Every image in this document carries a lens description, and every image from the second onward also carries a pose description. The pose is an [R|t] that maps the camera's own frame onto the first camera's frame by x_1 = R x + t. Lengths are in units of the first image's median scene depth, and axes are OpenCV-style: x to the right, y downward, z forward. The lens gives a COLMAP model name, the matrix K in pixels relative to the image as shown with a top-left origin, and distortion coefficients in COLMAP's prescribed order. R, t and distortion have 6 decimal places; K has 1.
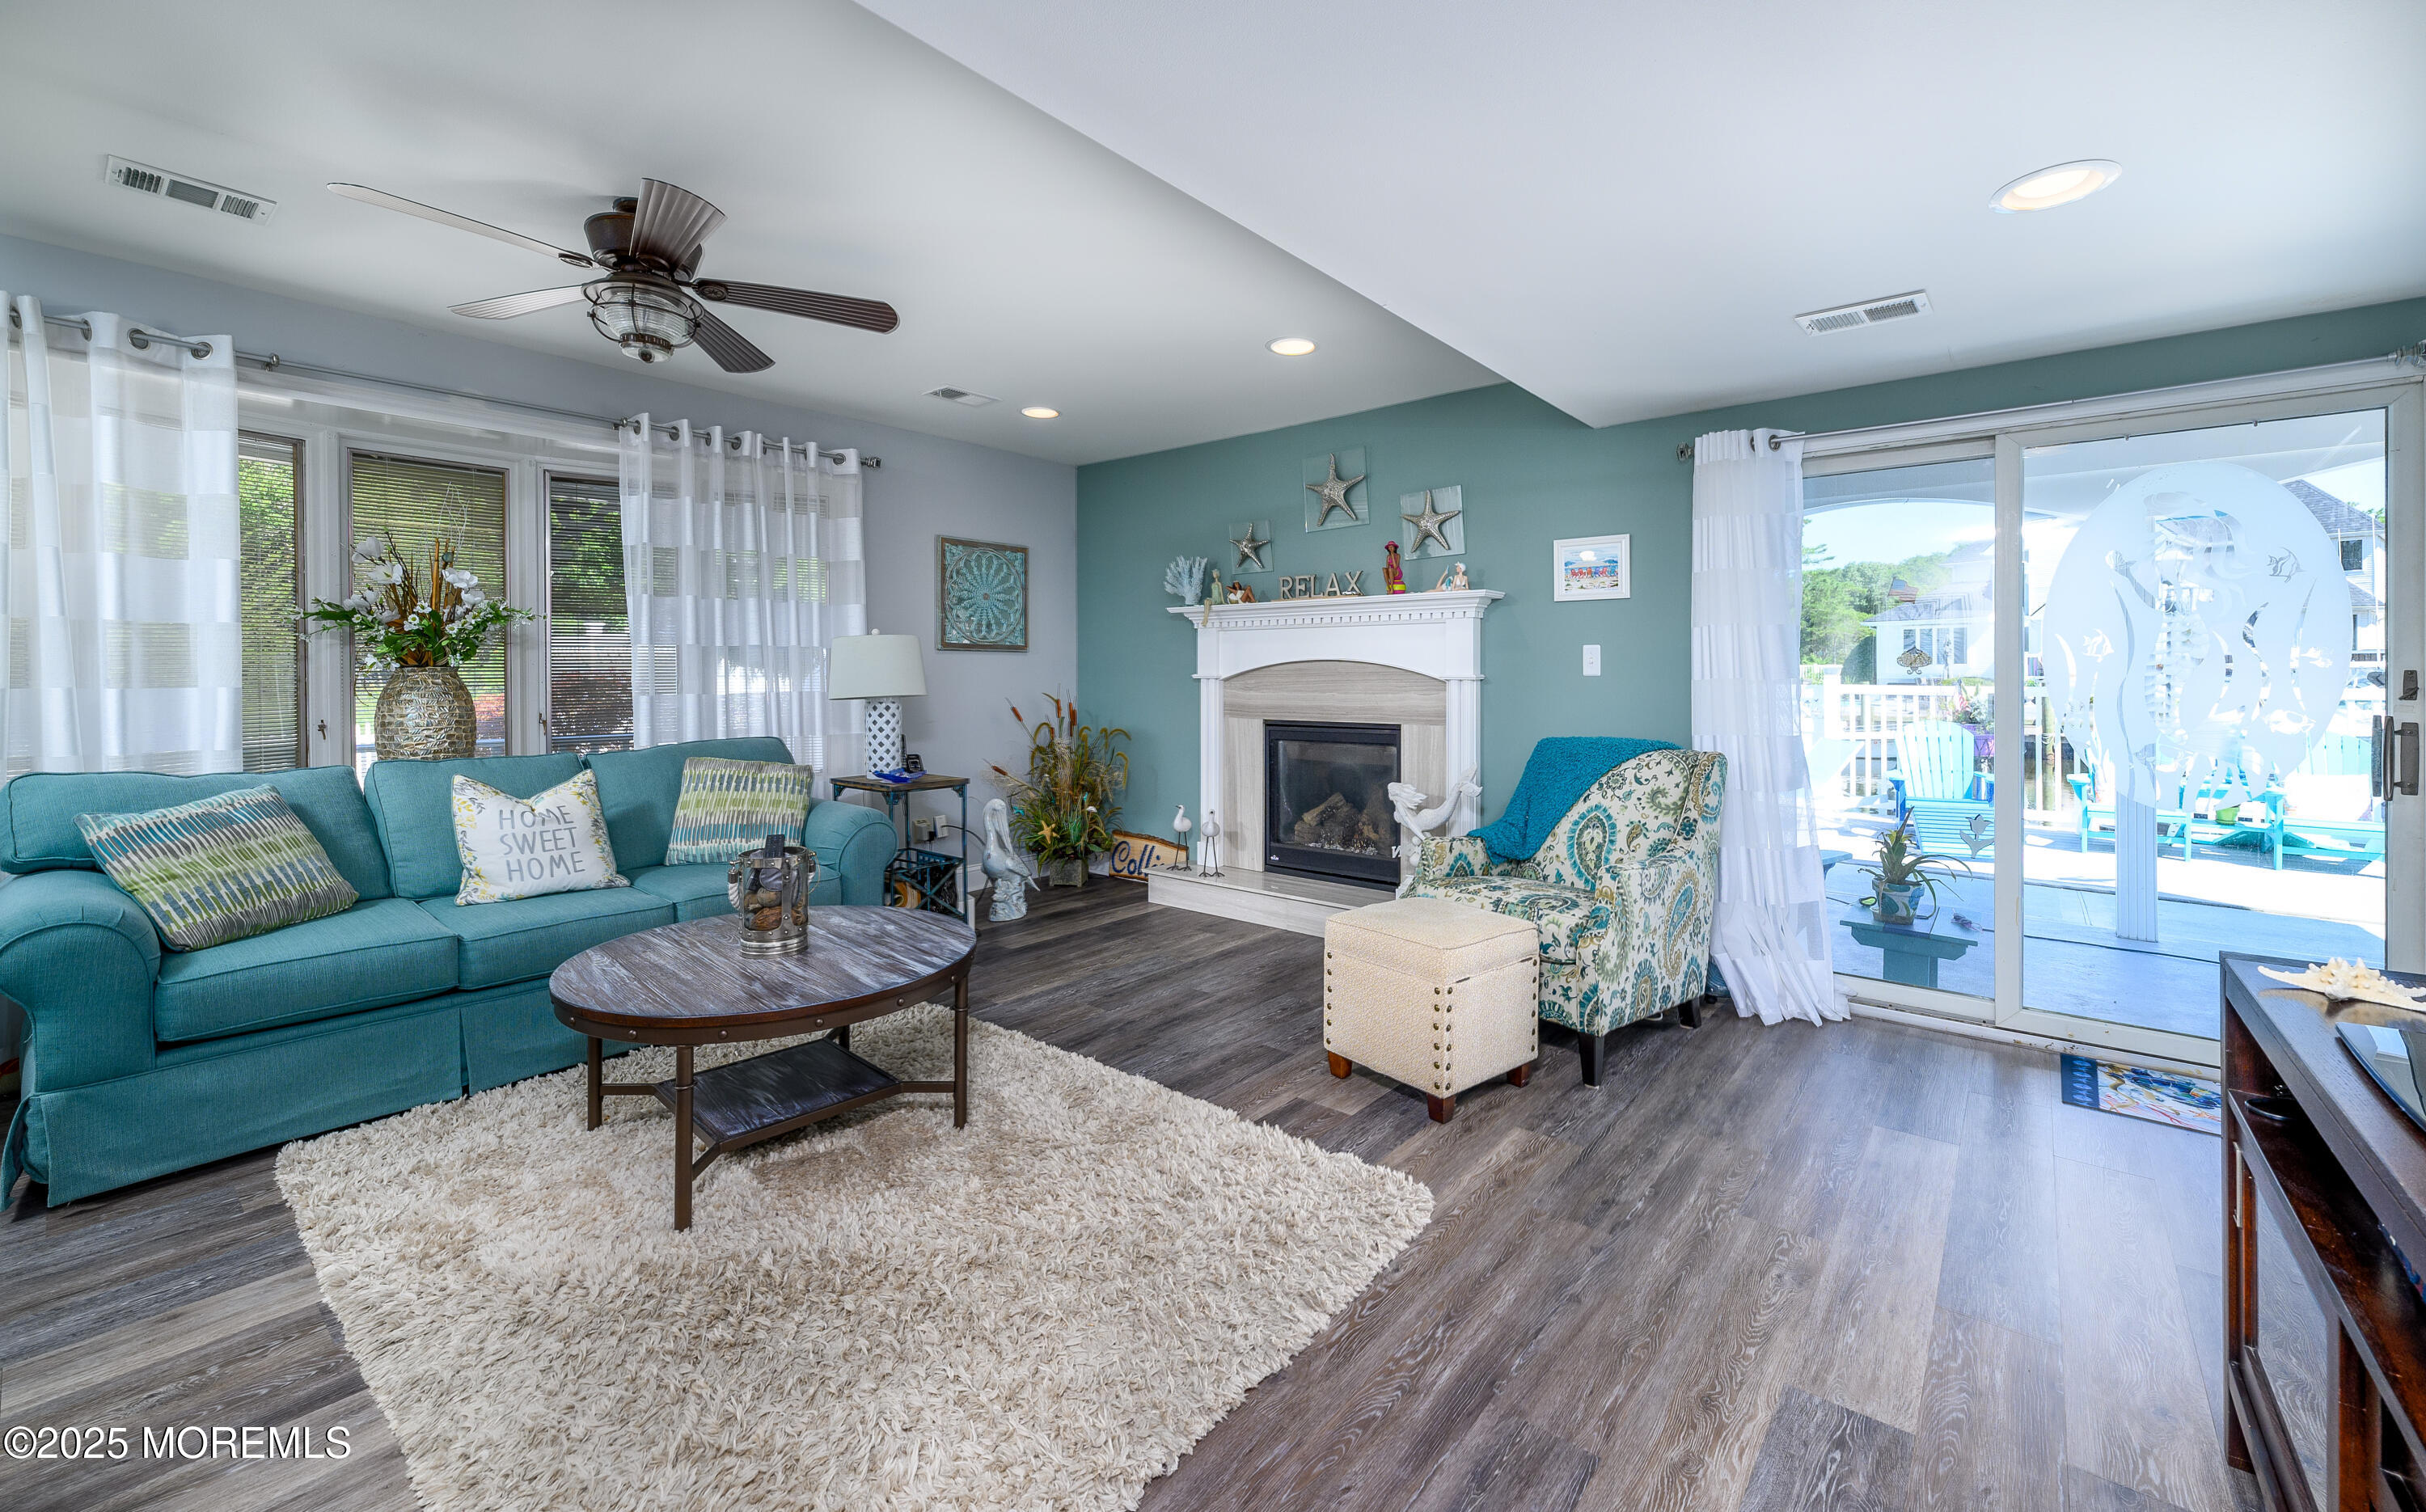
lens RADIAL K [[960.3, 0, 1194.6], [0, 960.3, 676.4], [0, 0, 1]] dist [-0.017226, -0.000114]
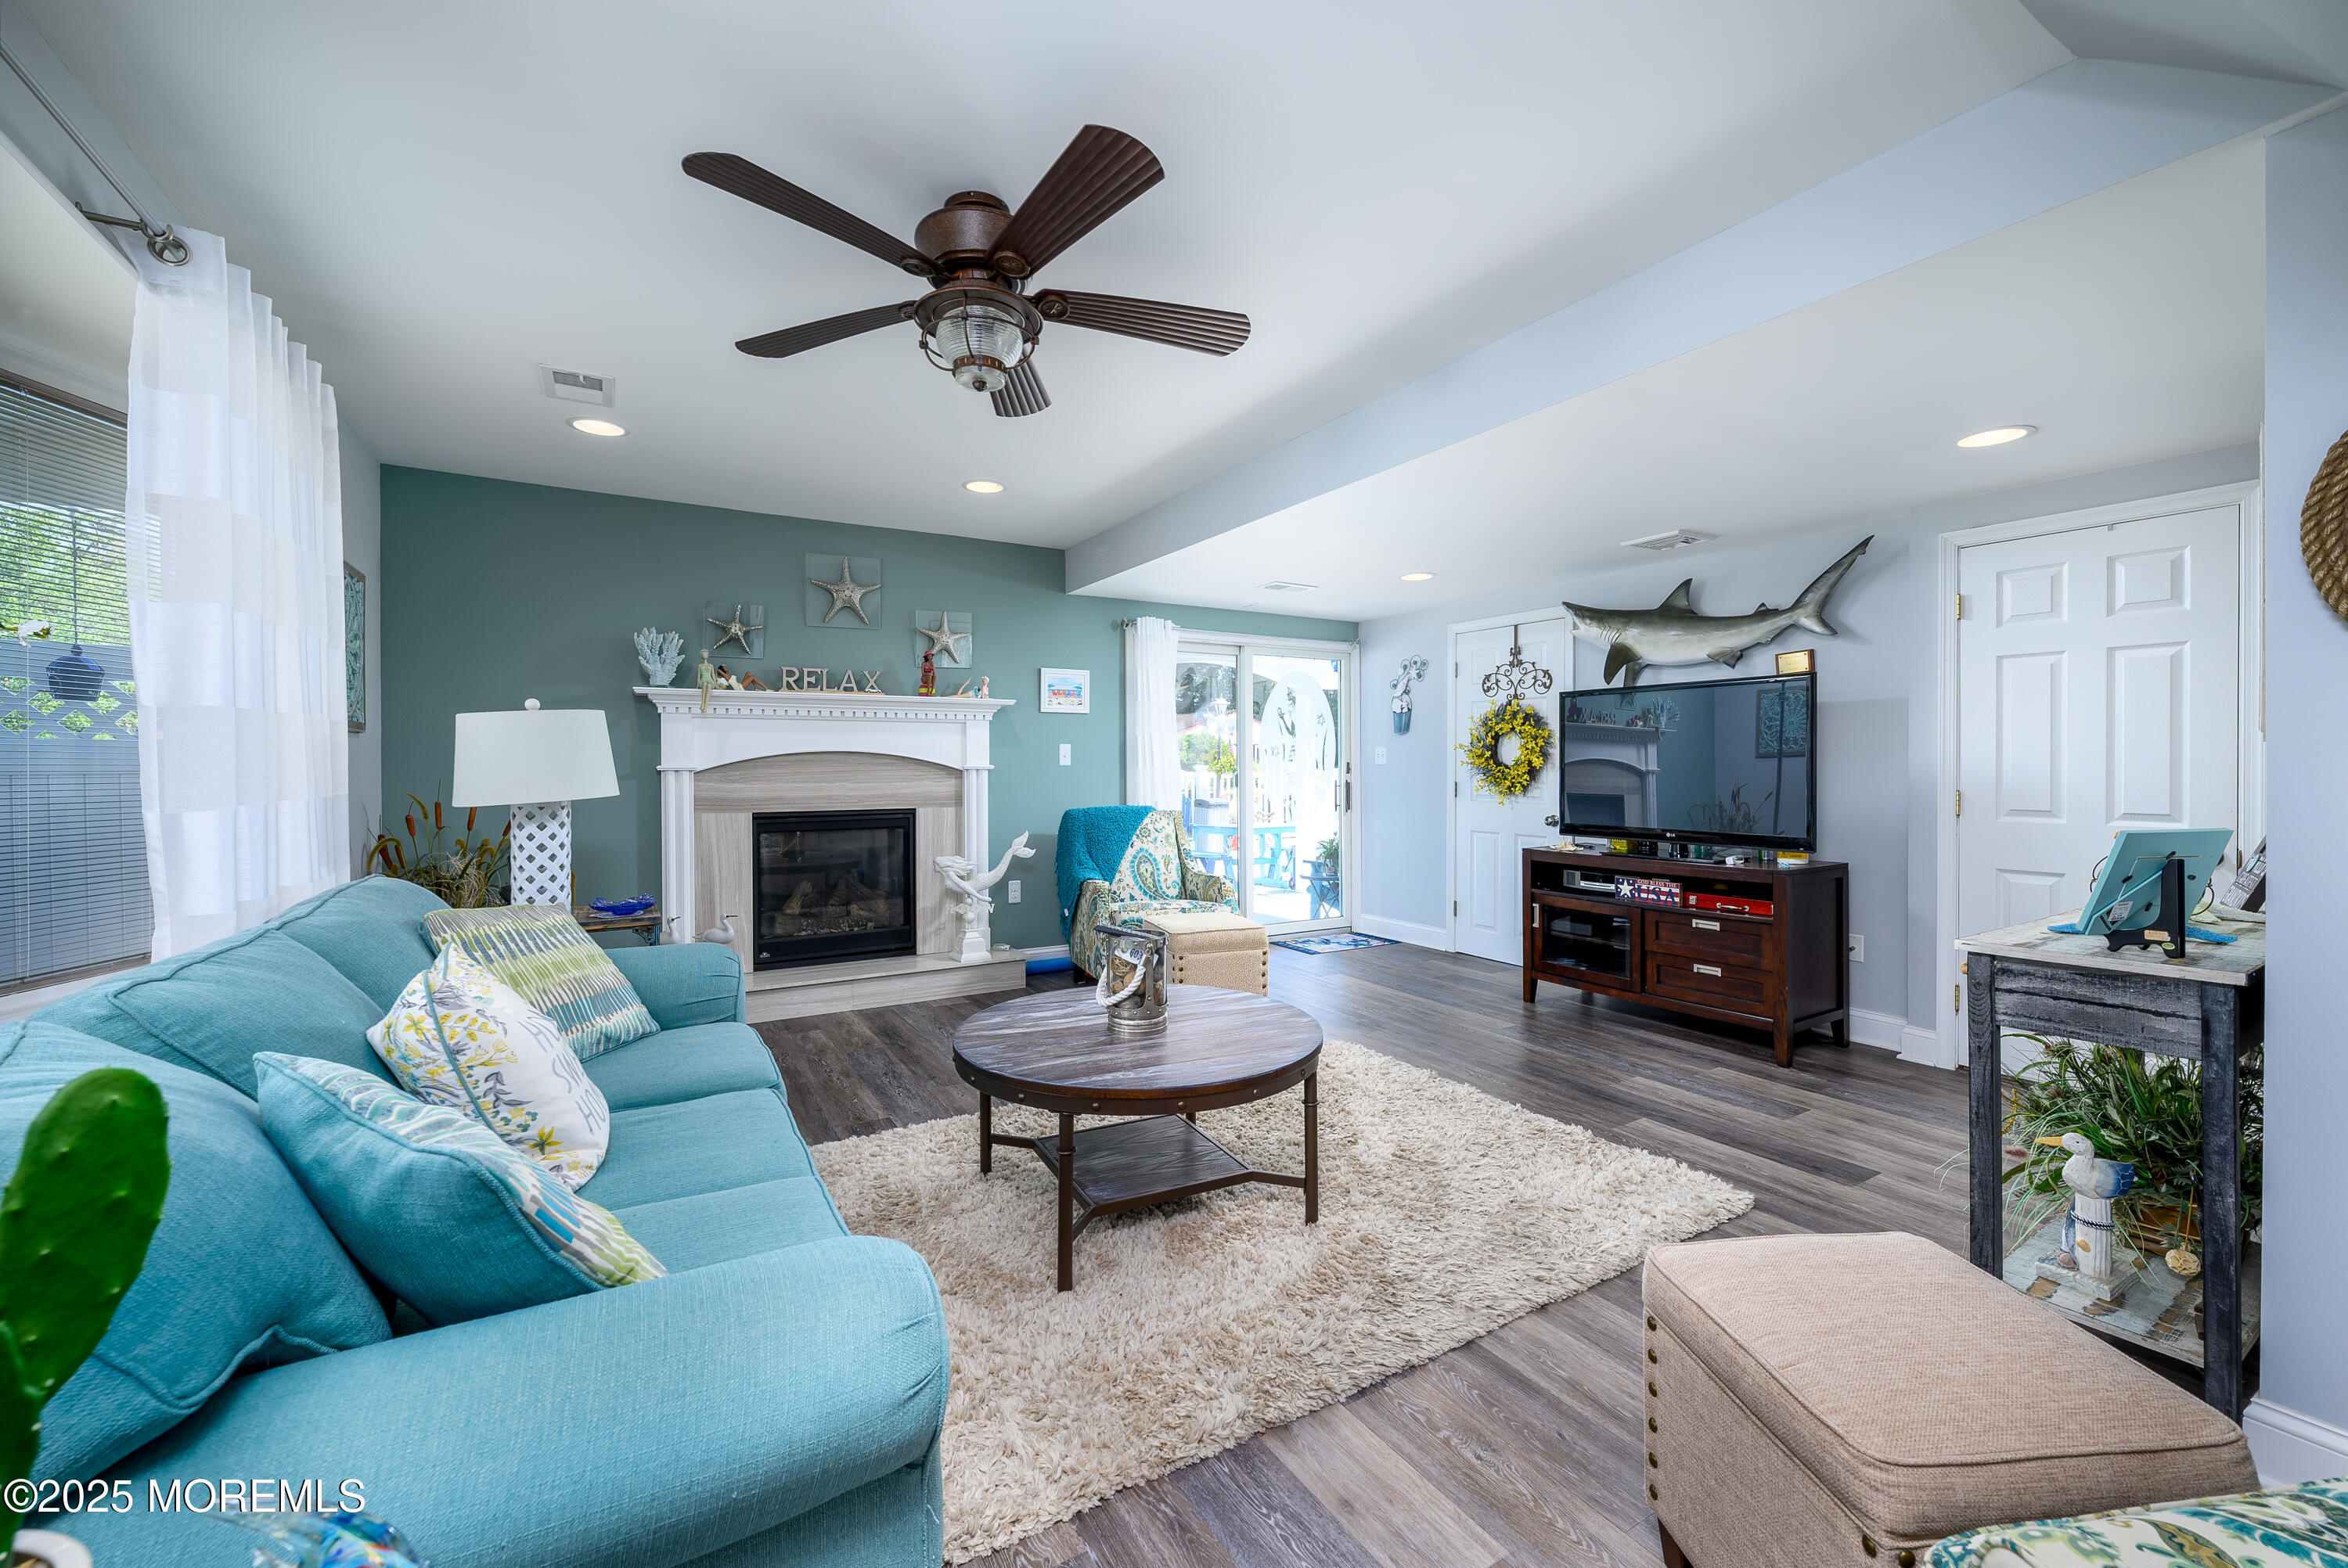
lens RADIAL K [[960.2, 0, 1160.0], [0, 960.2, 772.1], [0, 0, 1]] dist [0.003080, -0.002201]
pose [[0.339860, -0.008736, 0.940435, -0.737686], [0.005070, 0.999959, 0.007456, -0.000792], [-0.940462, 0.002234, 0.339891, 0.312298]]
